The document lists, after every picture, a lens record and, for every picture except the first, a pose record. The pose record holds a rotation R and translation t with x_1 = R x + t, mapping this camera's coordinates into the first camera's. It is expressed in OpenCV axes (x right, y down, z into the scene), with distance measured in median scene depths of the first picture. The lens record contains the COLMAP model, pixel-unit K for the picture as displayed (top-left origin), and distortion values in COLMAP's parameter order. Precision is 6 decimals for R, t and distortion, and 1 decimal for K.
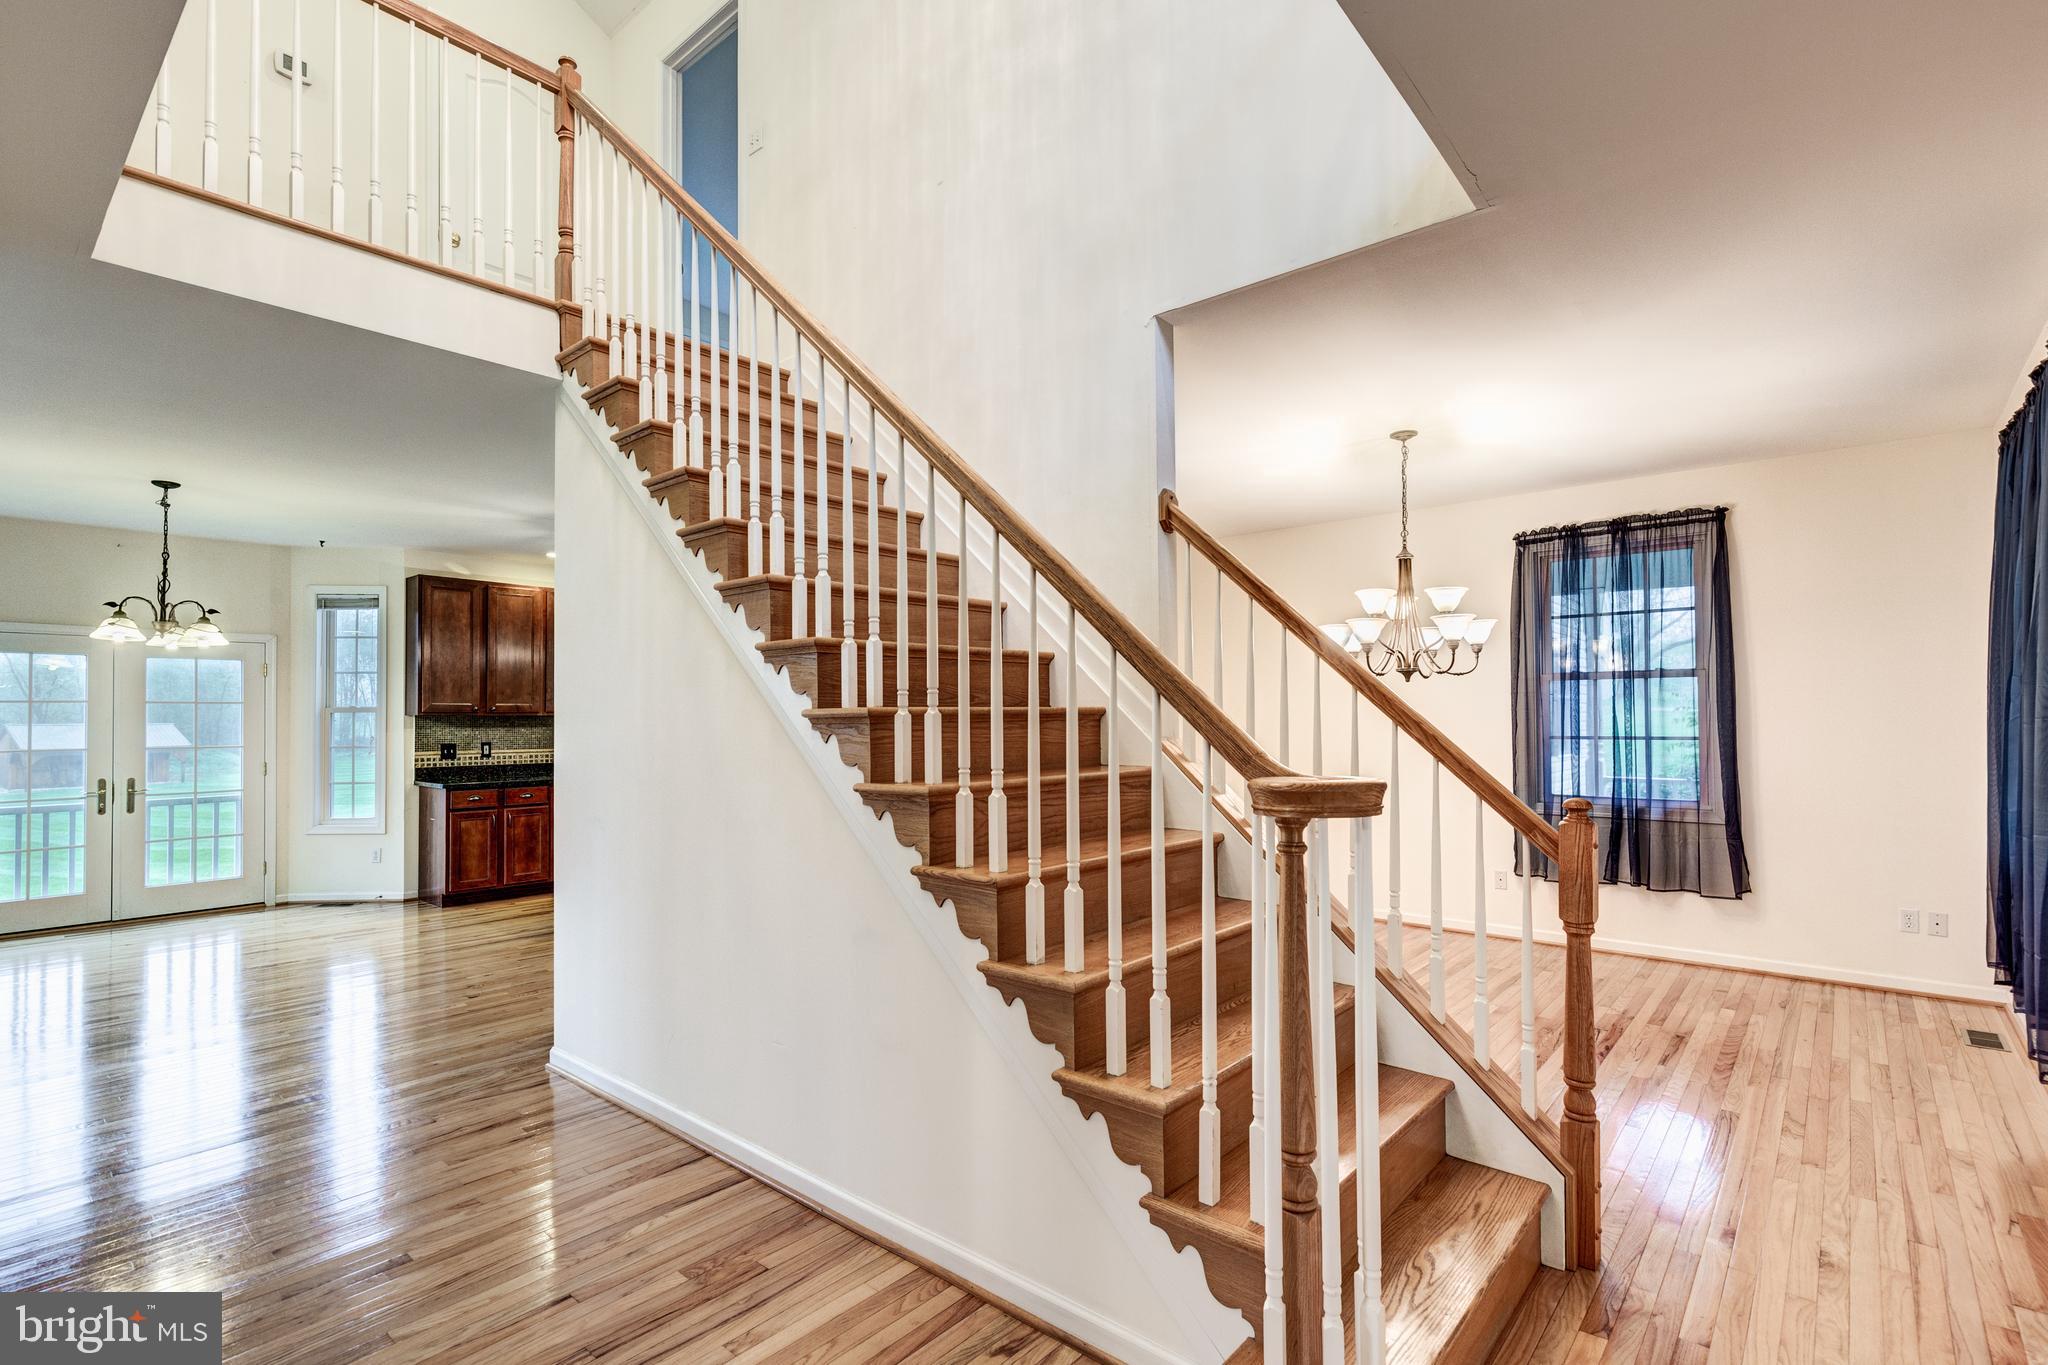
lens RADIAL K [[964.7, 0, 1027.7], [0, 964.7, 693.3], [0, 0, 1]] dist [-0.003903, -0.000157]
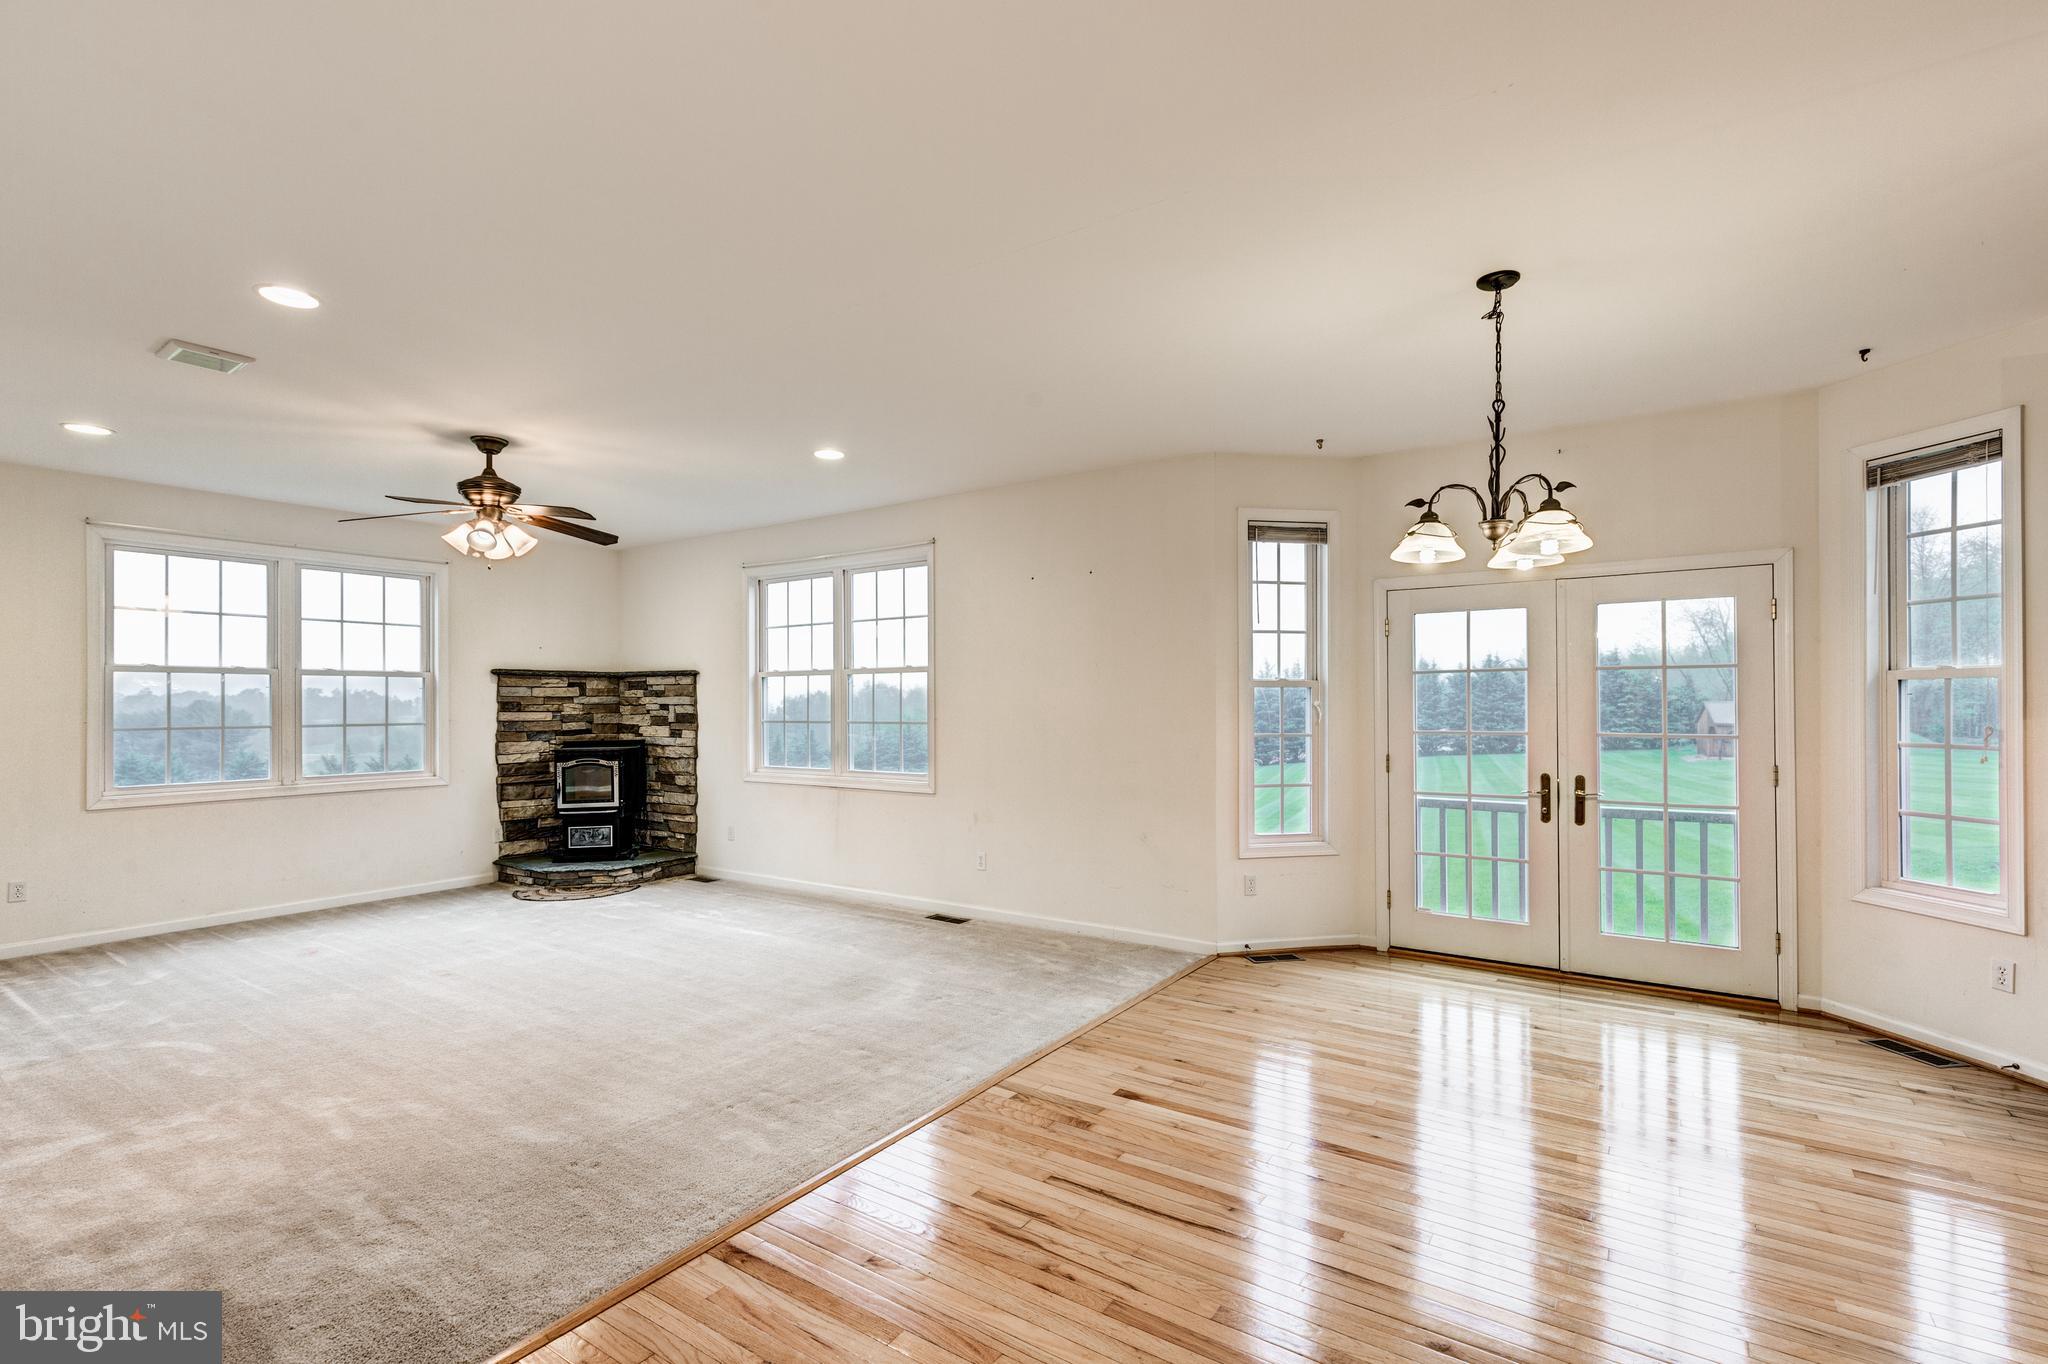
lens RADIAL K [[921.4, 0, 1041.3], [0, 921.4, 701.9], [0, 0, 1]] dist [0.010045, -0.000372]
pose [[0.118442, 0.006960, -0.992937, -0.310552], [0.028410, 0.999542, 0.010396, 0.016122], [0.992554, -0.029440, 0.118190, 0.537621]]
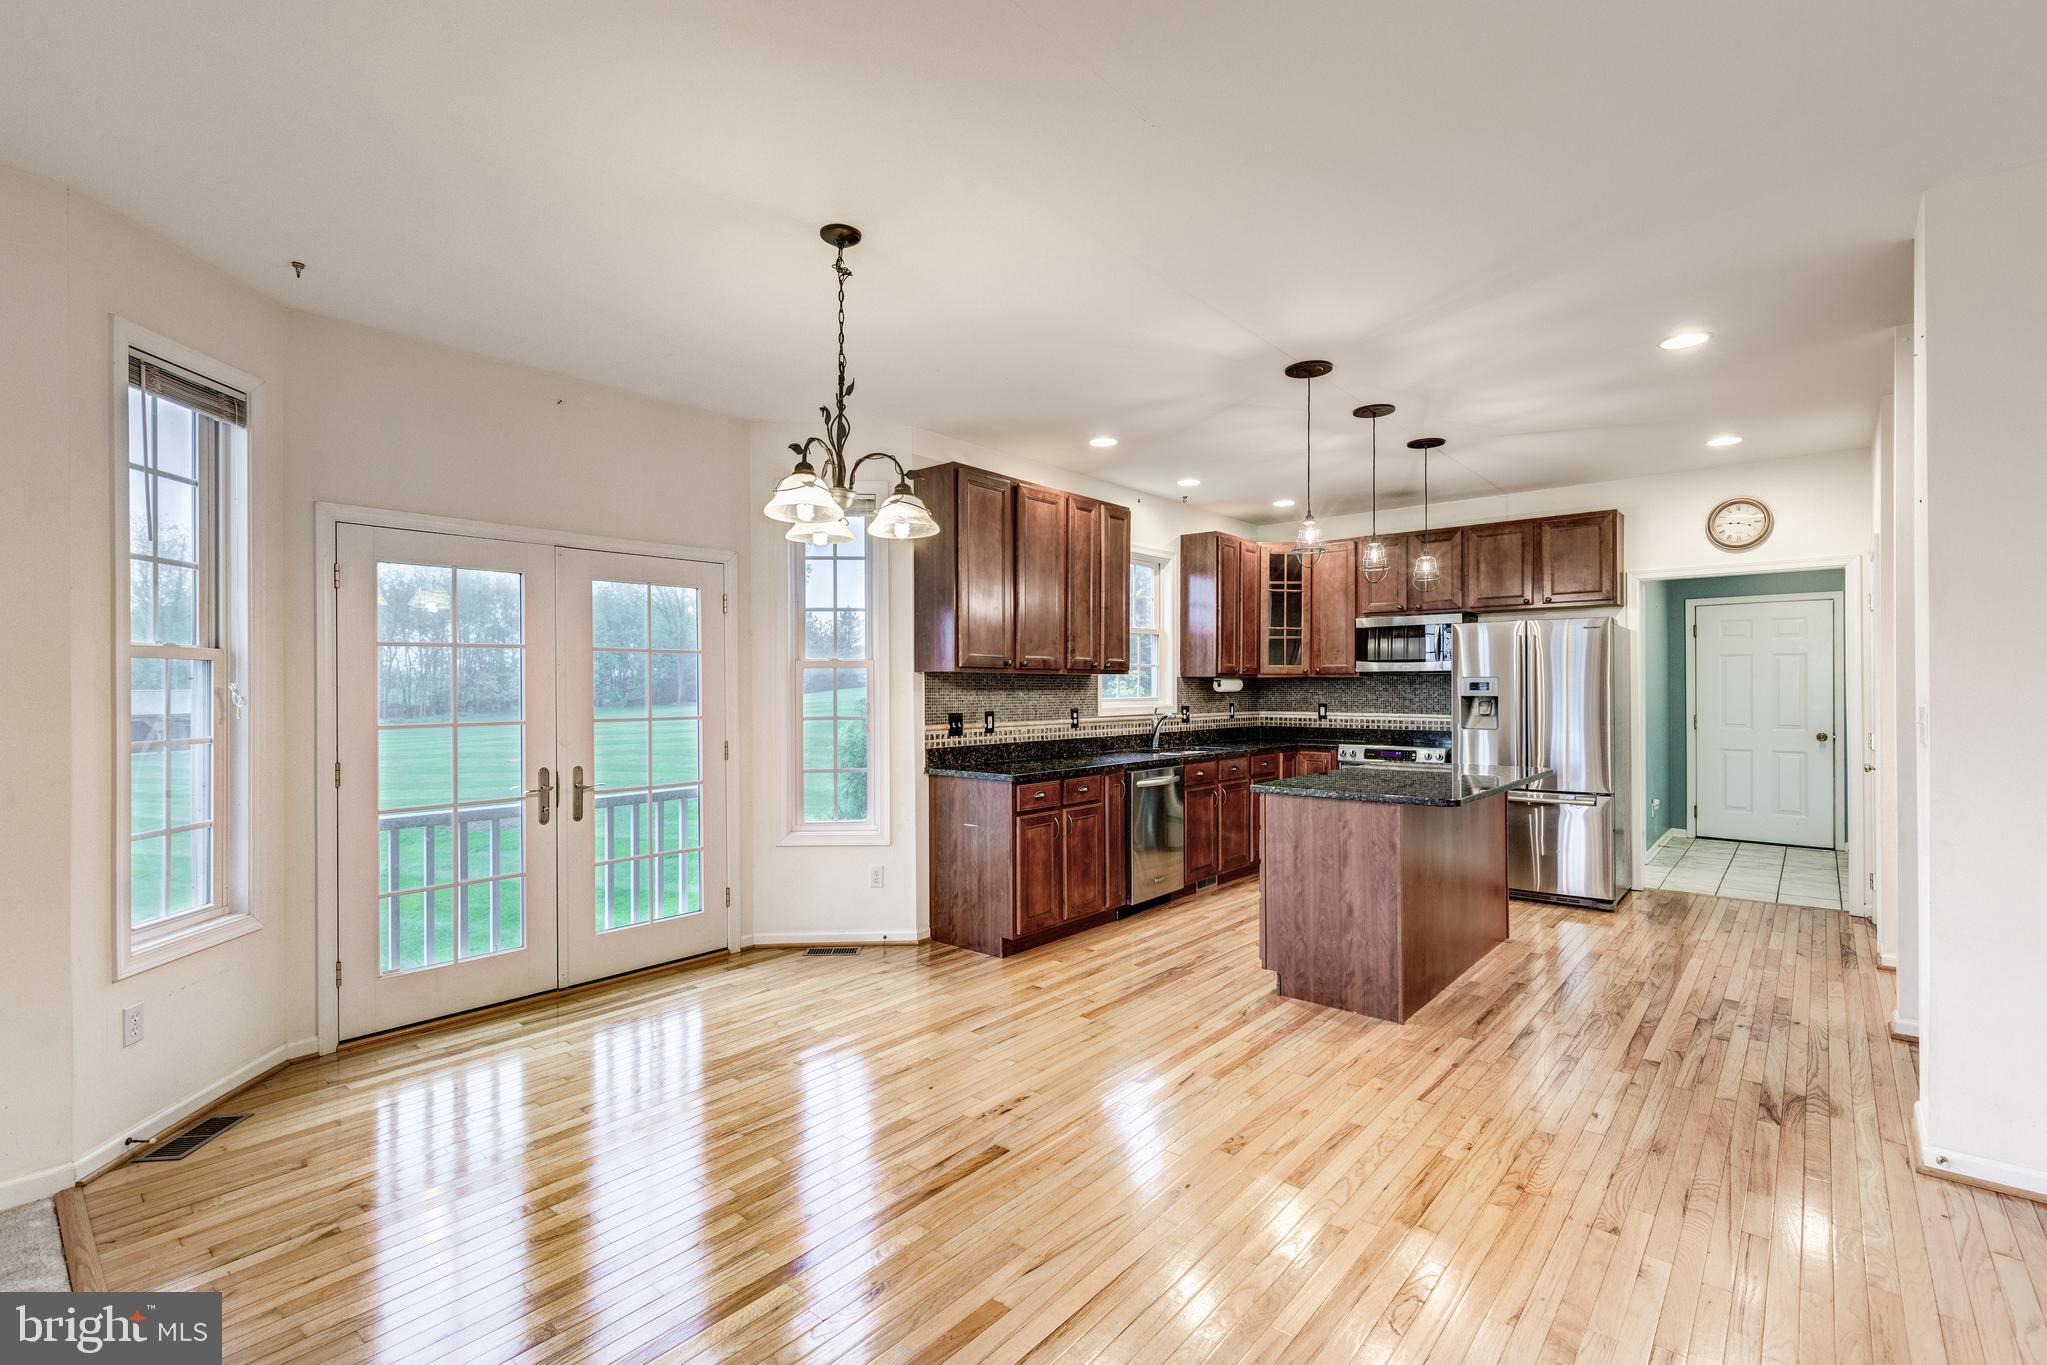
lens RADIAL K [[934.6, 0, 1023.5], [0, 934.6, 682.5], [0, 0, 1]] dist [0.011626, -0.000315]
pose [[0.999990, 0.004567, -0.000232, -0.646497], [-0.004560, 0.999757, 0.021569, 0.017818], [0.000330, -0.021567, 0.999767, 0.382043]]
